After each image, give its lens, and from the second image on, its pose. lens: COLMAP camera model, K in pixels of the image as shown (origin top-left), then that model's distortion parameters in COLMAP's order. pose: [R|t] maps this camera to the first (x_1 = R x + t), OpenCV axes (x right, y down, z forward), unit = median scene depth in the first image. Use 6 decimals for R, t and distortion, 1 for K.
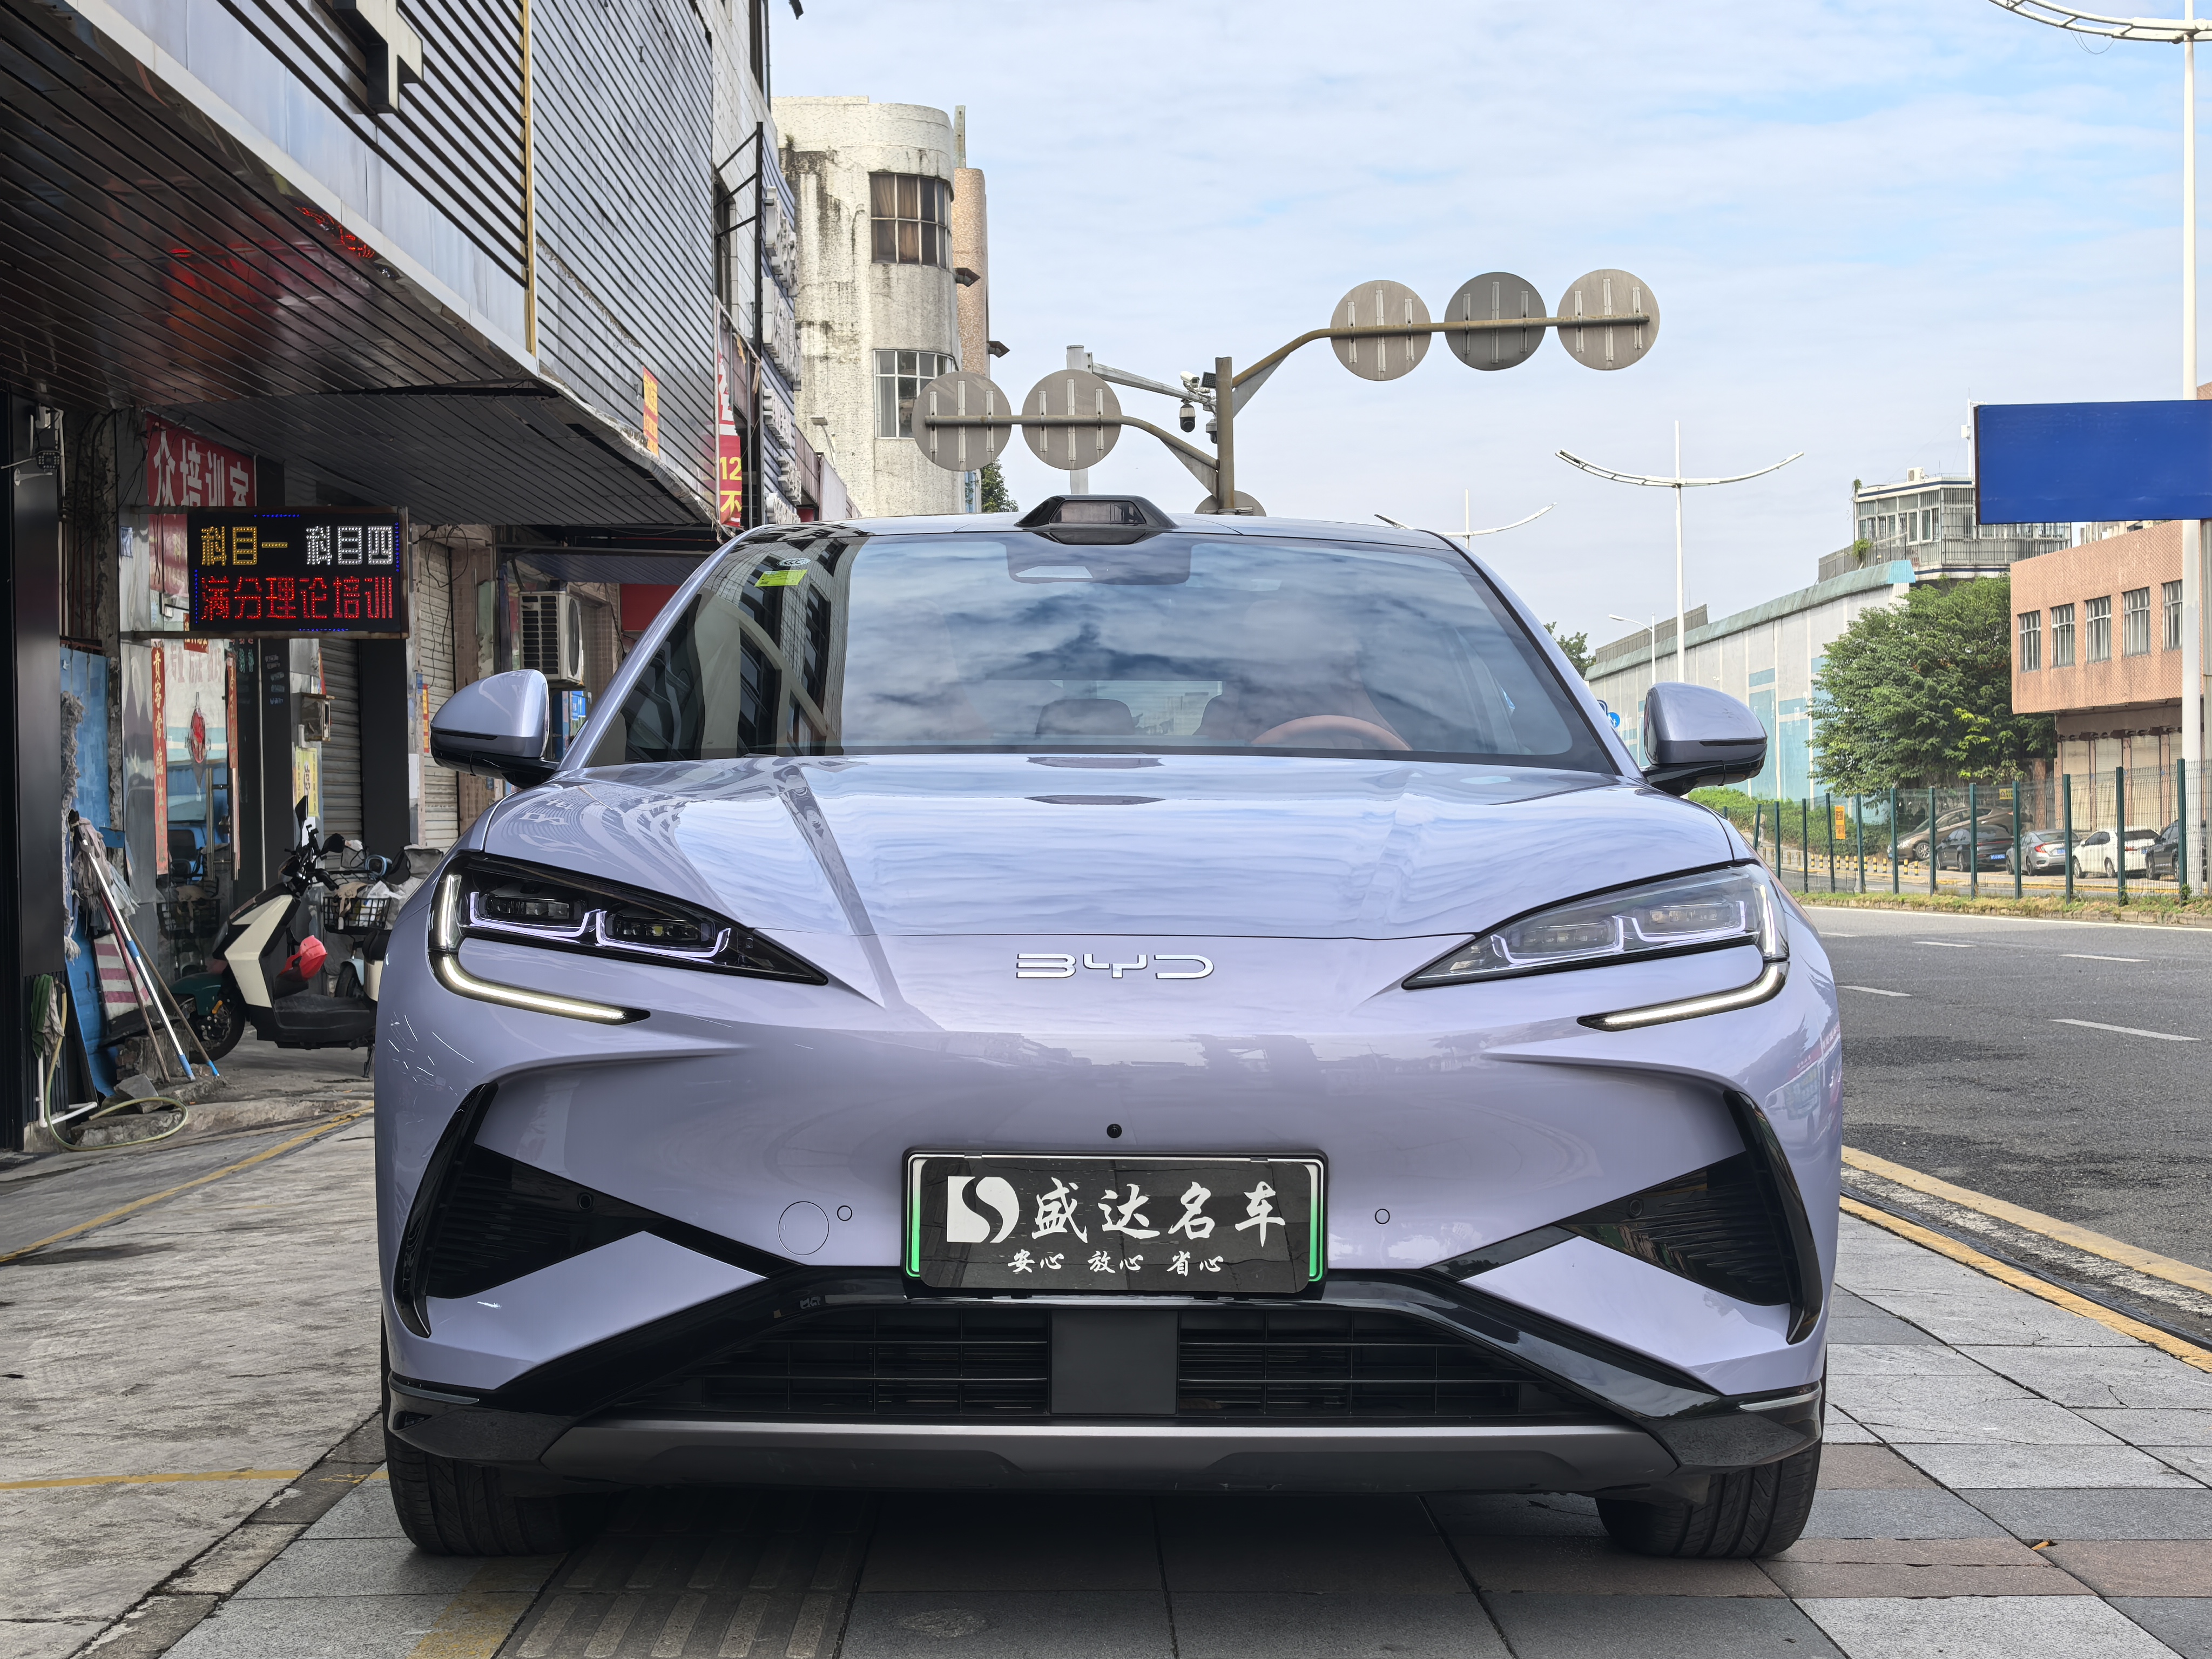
lens RADIAL K [[3447.3, 0, 1106.0], [0, 3447.3, 829.5], [0, 0, 1]] dist [0.215545, -0.952213]
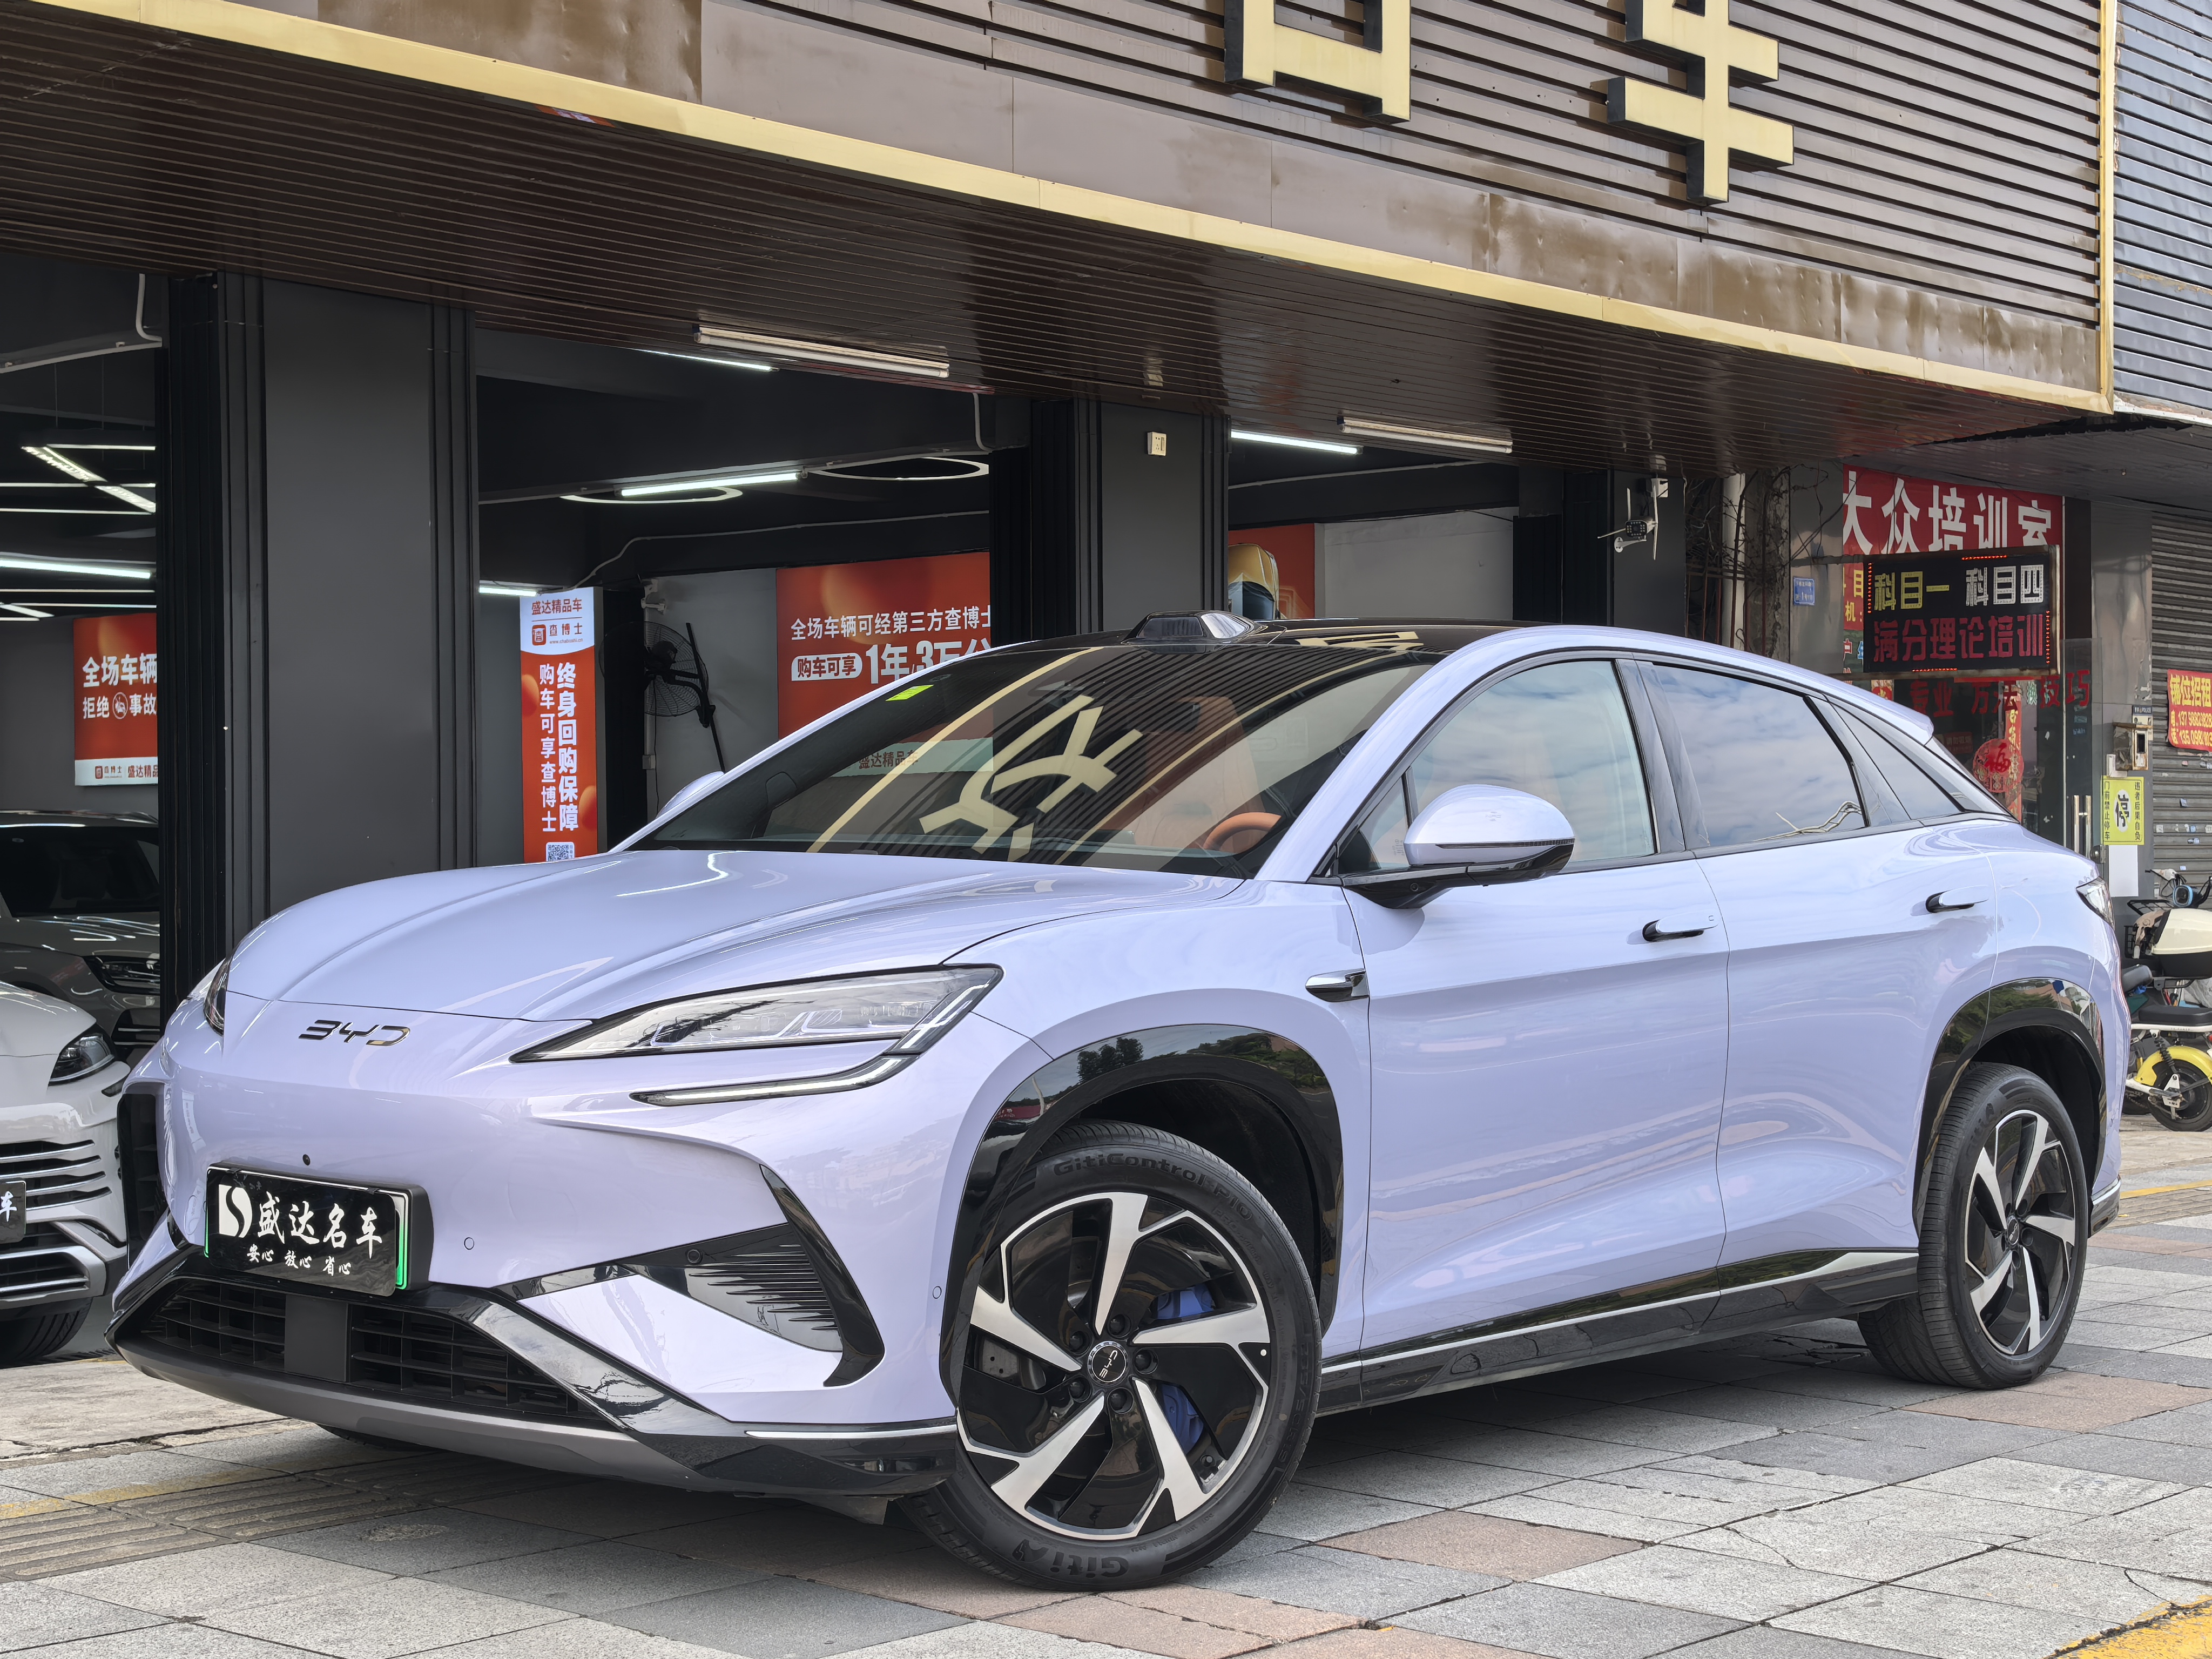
lens RADIAL K [[3447.3, 0, 1106.0], [0, 3447.3, 829.5], [0, 0, 1]] dist [0.215545, -0.952213]
pose [[0.750806, 0.009929, -0.660449, 0.419063], [-0.010006, 0.999943, 0.003658, -0.017083], [0.660447, 0.003862, 0.750862, 0.083282]]
